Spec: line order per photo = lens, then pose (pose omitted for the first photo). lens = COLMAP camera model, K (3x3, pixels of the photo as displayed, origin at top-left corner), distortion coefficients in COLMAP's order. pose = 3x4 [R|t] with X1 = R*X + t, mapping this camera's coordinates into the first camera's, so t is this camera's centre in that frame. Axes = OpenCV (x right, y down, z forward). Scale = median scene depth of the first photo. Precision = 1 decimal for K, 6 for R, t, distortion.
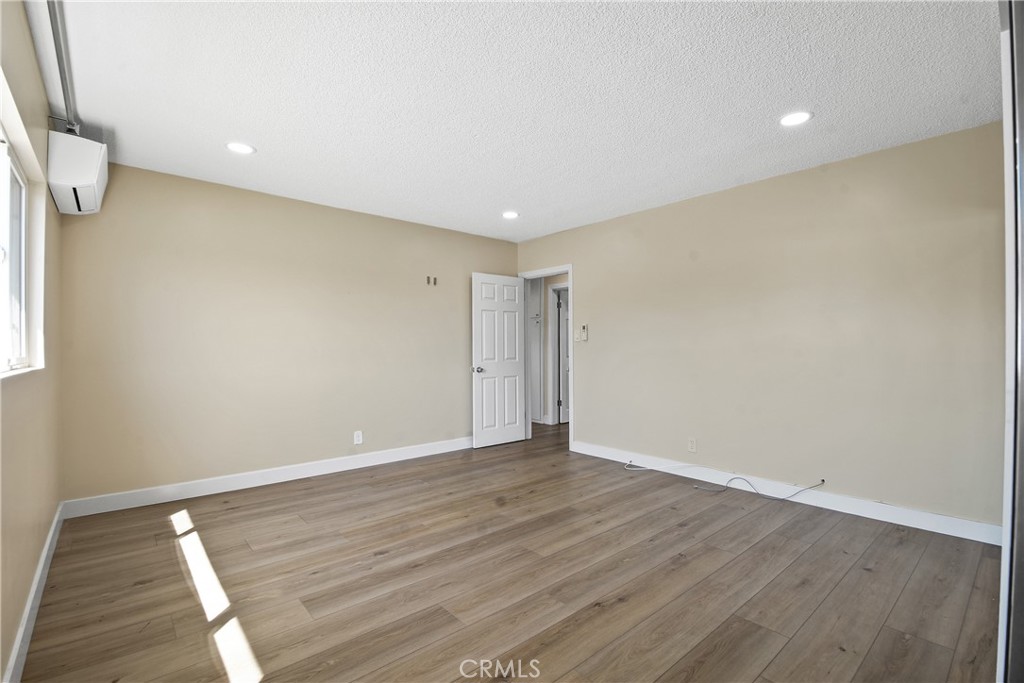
lens RADIAL K [[463.1, 0, 513.4], [0, 463.1, 344.6], [0, 0, 1]] dist [-0.024643, -0.001376]
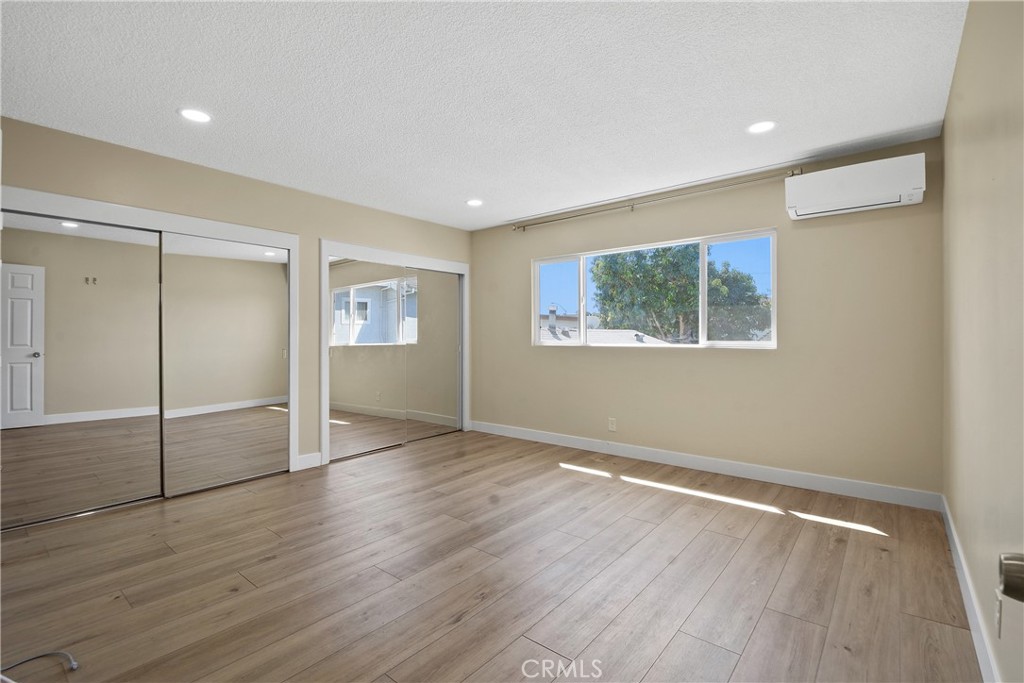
lens RADIAL K [[463.1, 0, 510.3], [0, 463.1, 338.5], [0, 0, 1]] dist [-0.024643, -0.001376]
pose [[-0.986128, 0.004176, -0.165937, 0.091197], [0.004800, 0.999983, -0.003357, 0.013554], [0.165920, -0.004107, -0.986131, 2.085153]]
